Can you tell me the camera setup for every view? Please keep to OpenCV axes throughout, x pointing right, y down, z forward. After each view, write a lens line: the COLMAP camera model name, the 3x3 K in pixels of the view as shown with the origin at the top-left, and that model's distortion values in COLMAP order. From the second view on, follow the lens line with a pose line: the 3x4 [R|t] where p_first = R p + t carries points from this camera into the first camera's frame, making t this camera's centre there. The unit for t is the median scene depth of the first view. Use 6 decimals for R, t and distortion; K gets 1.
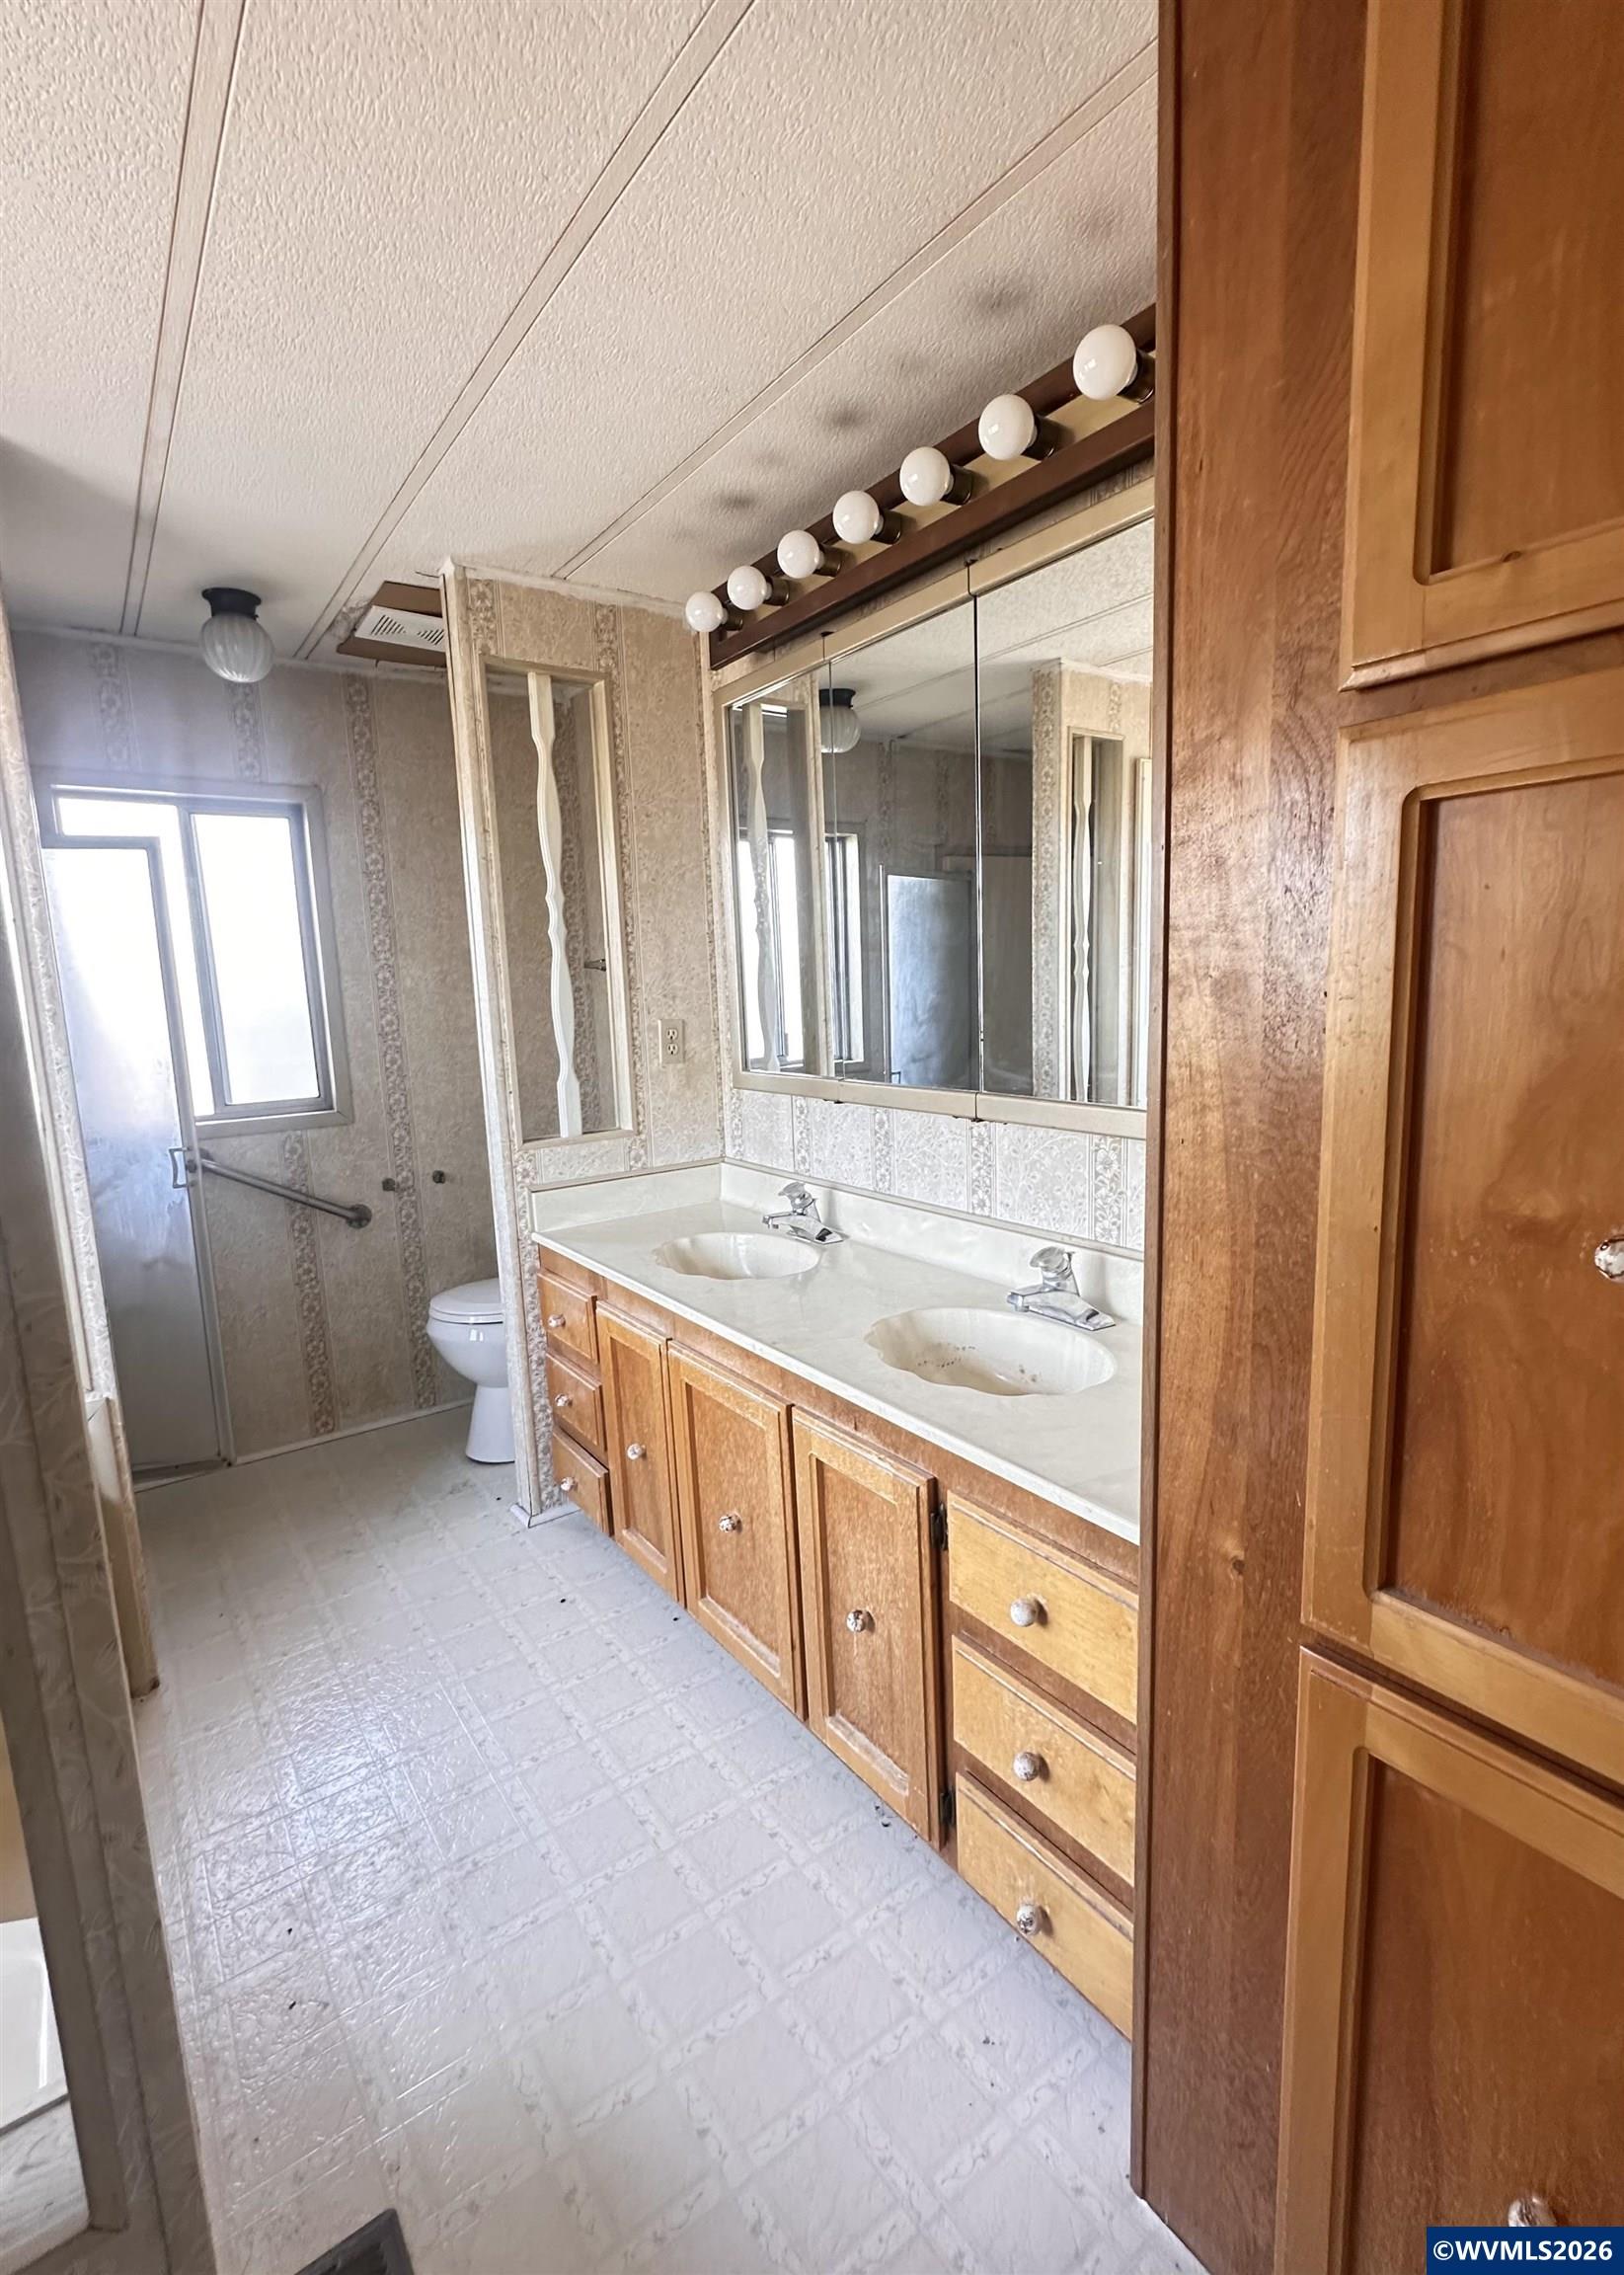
lens RADIAL K [[1027.0, 0, 812.0], [0, 1027.0, 1137.5], [0, 0, 1]] dist [-0.001711, -0.000028]
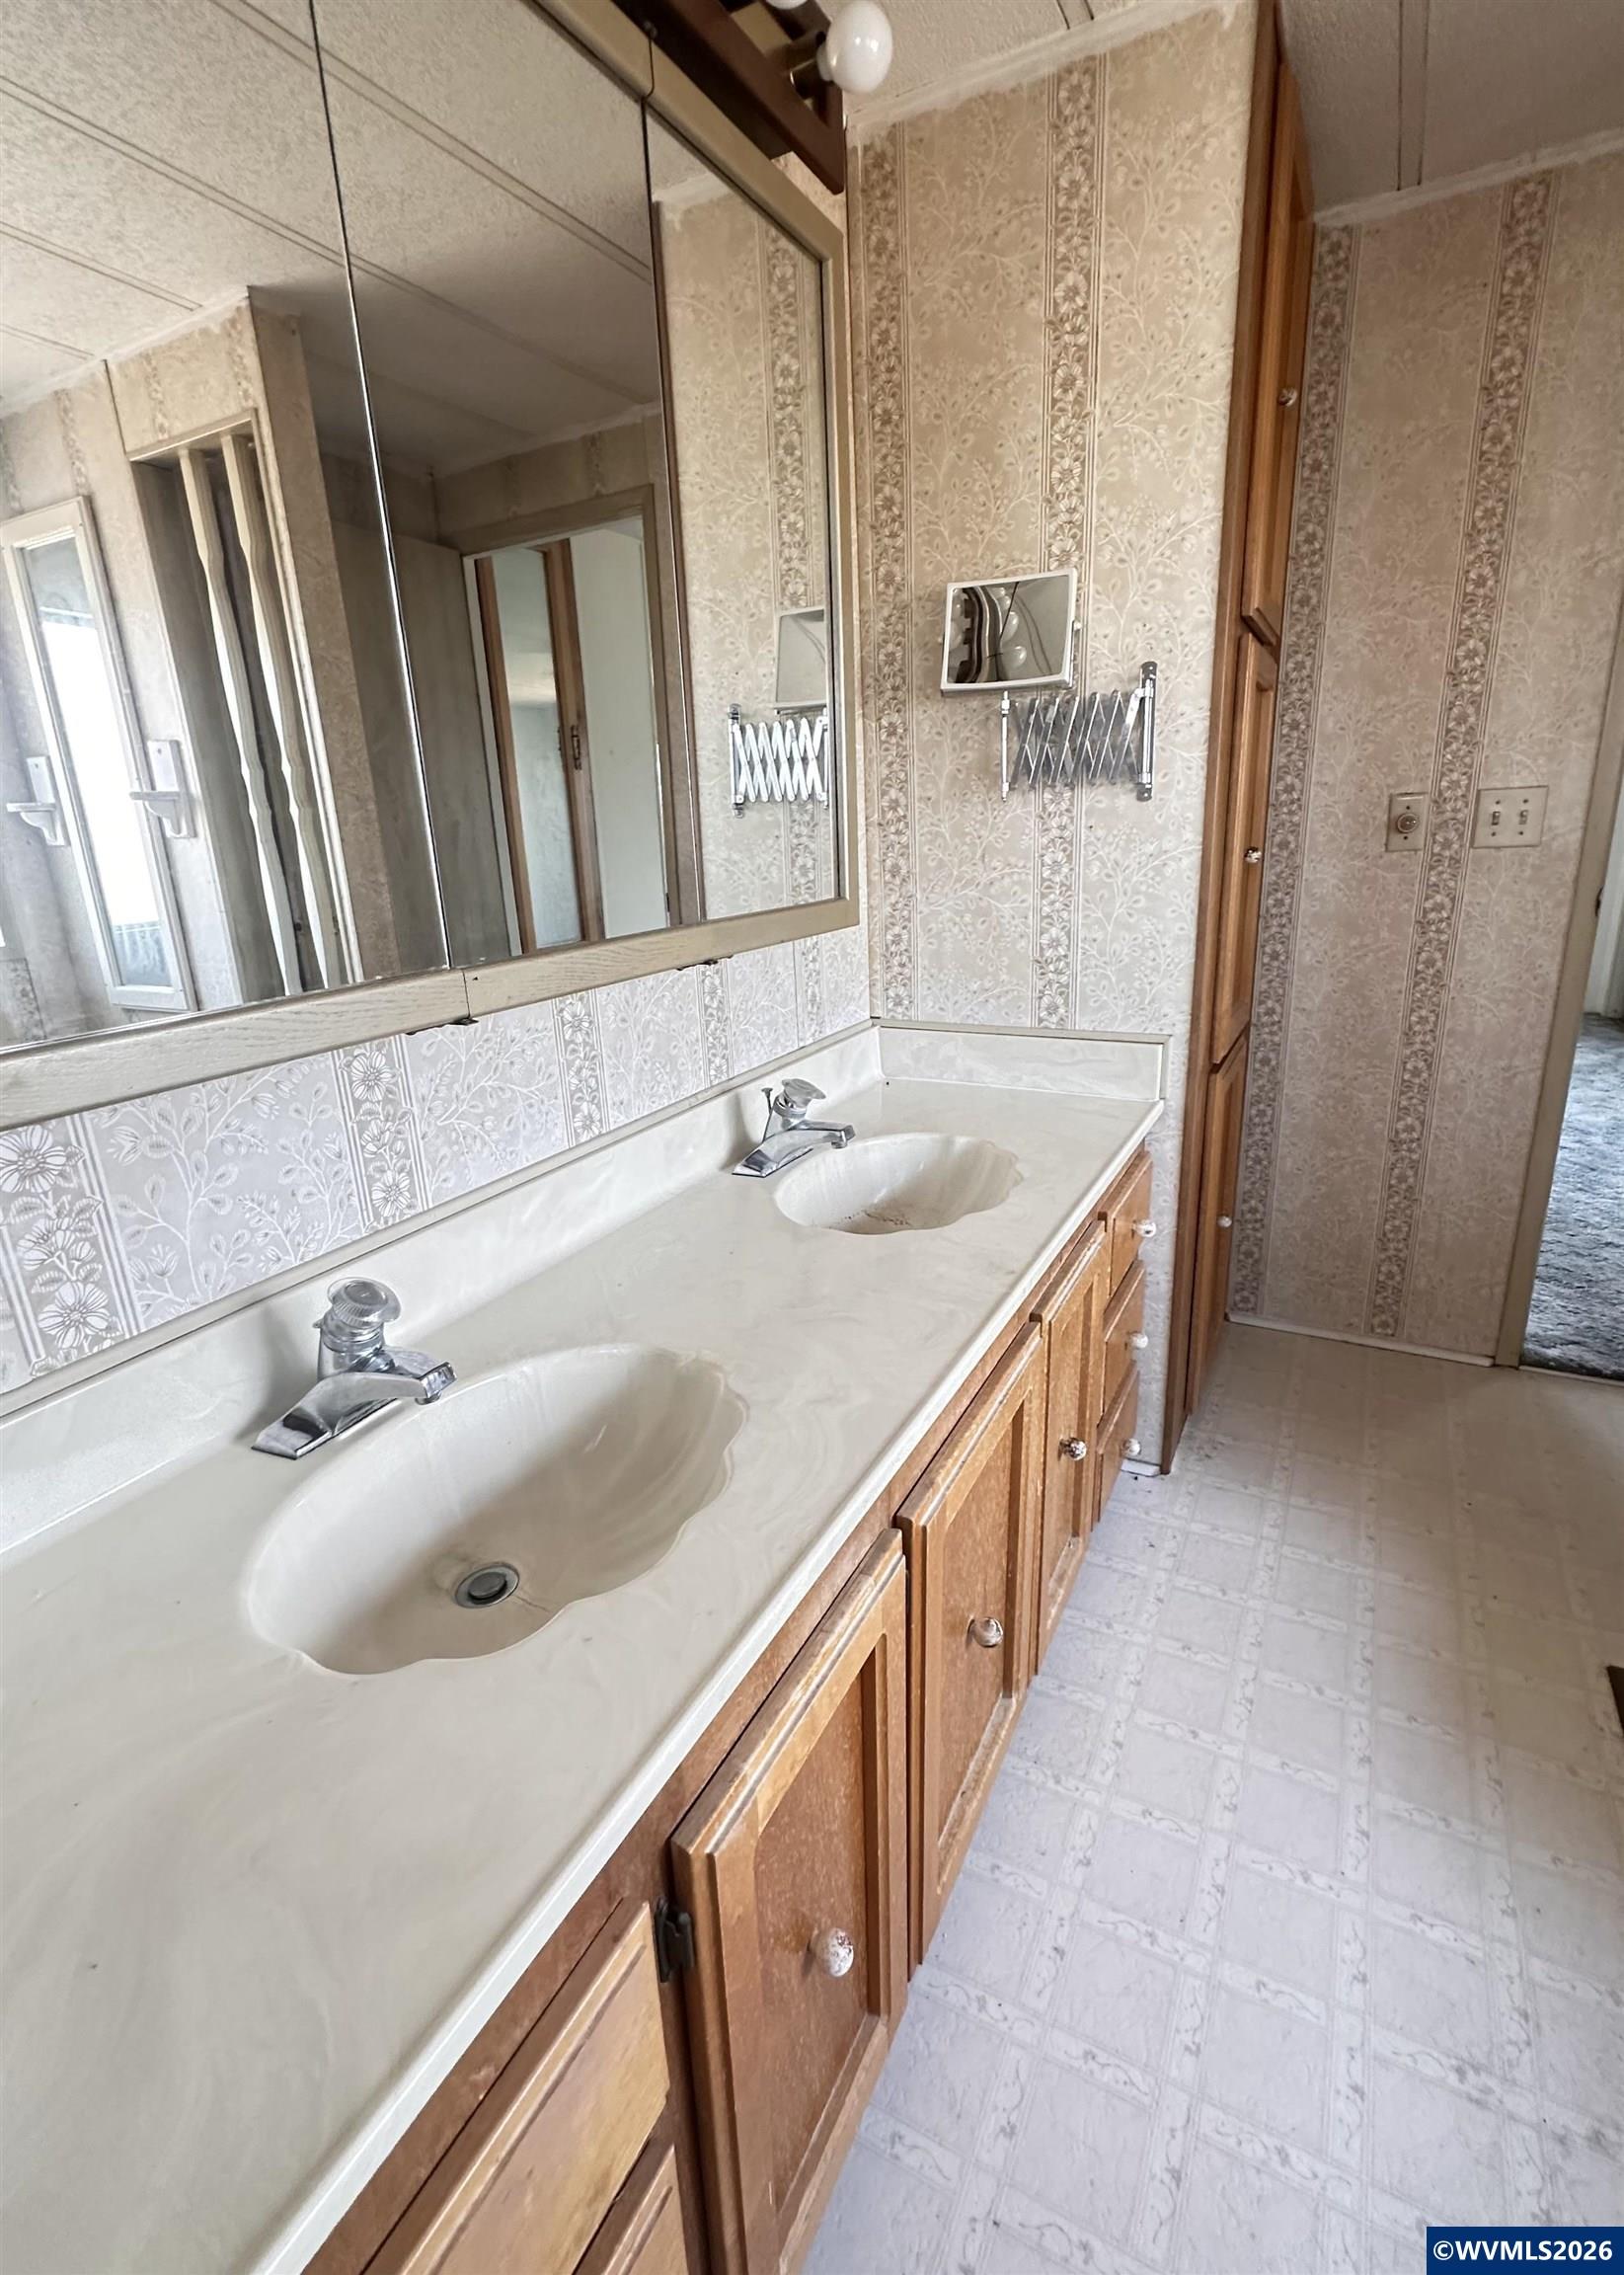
lens RADIAL K [[1027.0, 0, 812.0], [0, 1027.0, 1137.5], [0, 0, 1]] dist [-0.001711, -0.000028]
pose [[-0.439361, -0.209295, 0.873589, -0.473276], [0.197418, 0.926209, 0.321191, -0.108618], [-0.876349, 0.313581, -0.365622, 1.131982]]
